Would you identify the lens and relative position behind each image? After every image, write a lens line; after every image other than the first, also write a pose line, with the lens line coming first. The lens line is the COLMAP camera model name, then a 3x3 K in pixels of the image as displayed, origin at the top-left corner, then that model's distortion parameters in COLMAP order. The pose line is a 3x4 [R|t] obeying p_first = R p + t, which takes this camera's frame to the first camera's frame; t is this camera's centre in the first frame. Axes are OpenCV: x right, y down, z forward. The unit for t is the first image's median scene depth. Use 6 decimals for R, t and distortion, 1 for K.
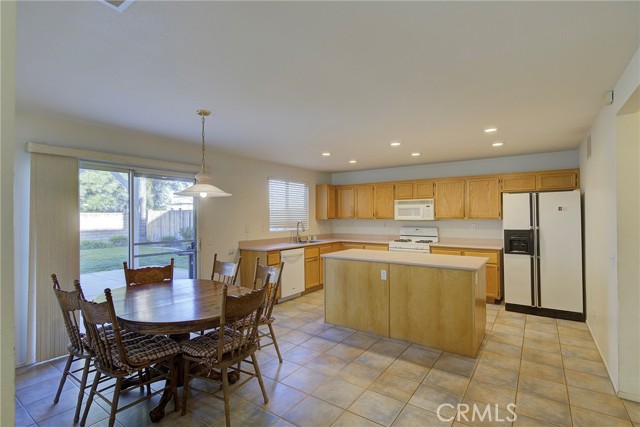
lens RADIAL K [[310.9, 0, 321.6], [0, 310.9, 214.0], [0, 0, 1]] dist [0.003288, -0.004358]
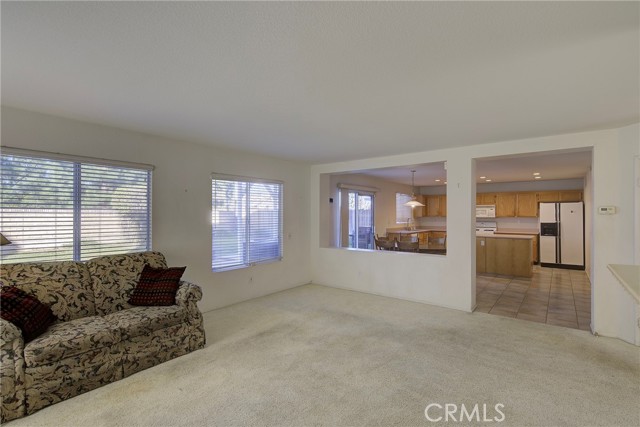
lens RADIAL K [[310.9, 0, 314.5], [0, 310.9, 213.3], [0, 0, 1]] dist [0.003288, -0.004358]
pose [[0.998369, 0.004738, -0.056901, -0.542192], [-0.004551, 0.999984, 0.003410, -0.004365], [0.056917, -0.003145, 0.998374, -0.769116]]
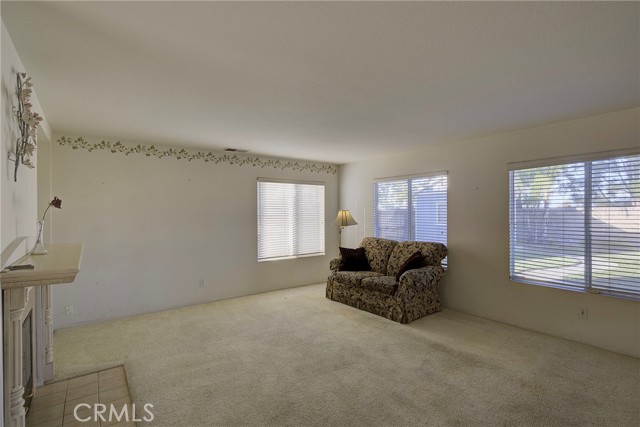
lens RADIAL K [[310.9, 0, 328.4], [0, 310.9, 213.1], [0, 0, 1]] dist [0.003288, -0.004358]
pose [[-0.301983, 0.003939, -0.953305, -0.053041], [0.010247, 0.999947, 0.000886, -0.000744], [0.953258, -0.009501, -0.302007, -0.125736]]
